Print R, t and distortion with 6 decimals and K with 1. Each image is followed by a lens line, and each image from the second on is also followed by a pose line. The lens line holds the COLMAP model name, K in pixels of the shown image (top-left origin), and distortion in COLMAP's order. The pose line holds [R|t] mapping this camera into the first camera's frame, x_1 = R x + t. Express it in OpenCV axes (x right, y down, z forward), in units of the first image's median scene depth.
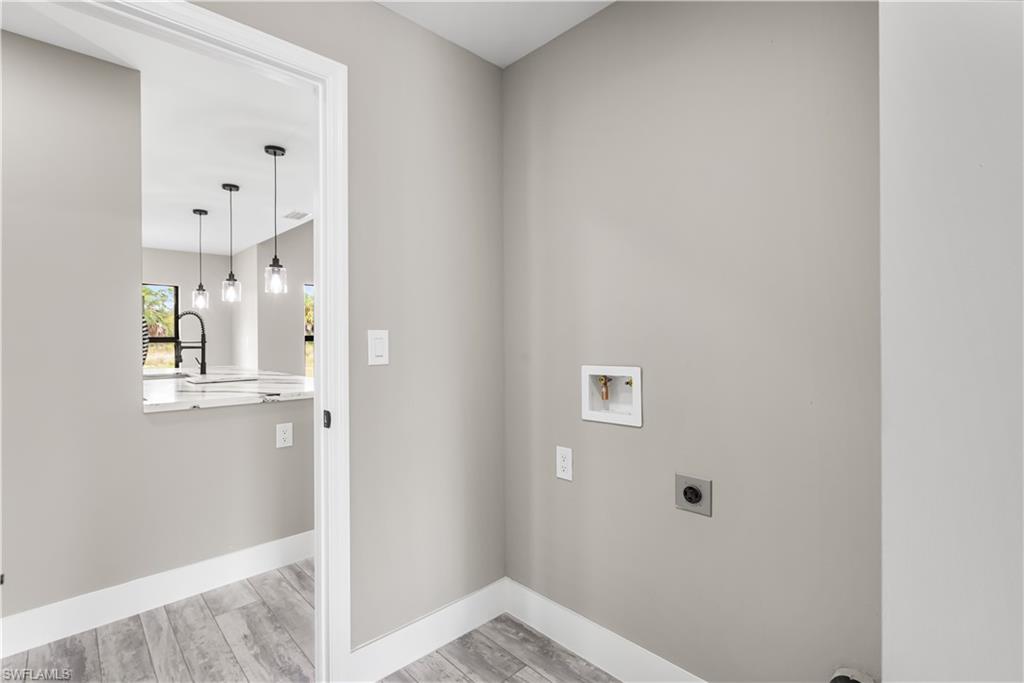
lens RADIAL K [[470.7, 0, 512.0], [0, 470.7, 341.5], [0, 0, 1]] dist [0.003416, -0.000186]
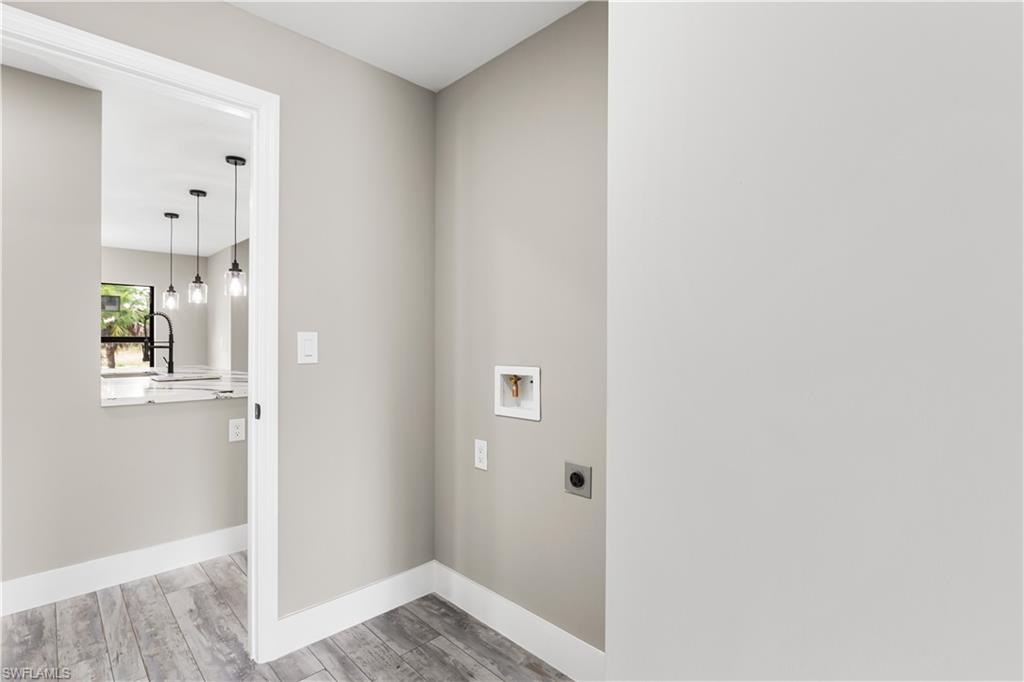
lens RADIAL K [[481.1, 0, 511.8], [0, 481.1, 344.2], [0, 0, 1]] dist [-0.006274, 0.000726]
pose [[0.999907, 0.008233, 0.010846, 0.166119], [-0.008233, 0.999966, -0.000084, 0.000204], [-0.010846, -0.000006, 0.999941, -0.123051]]
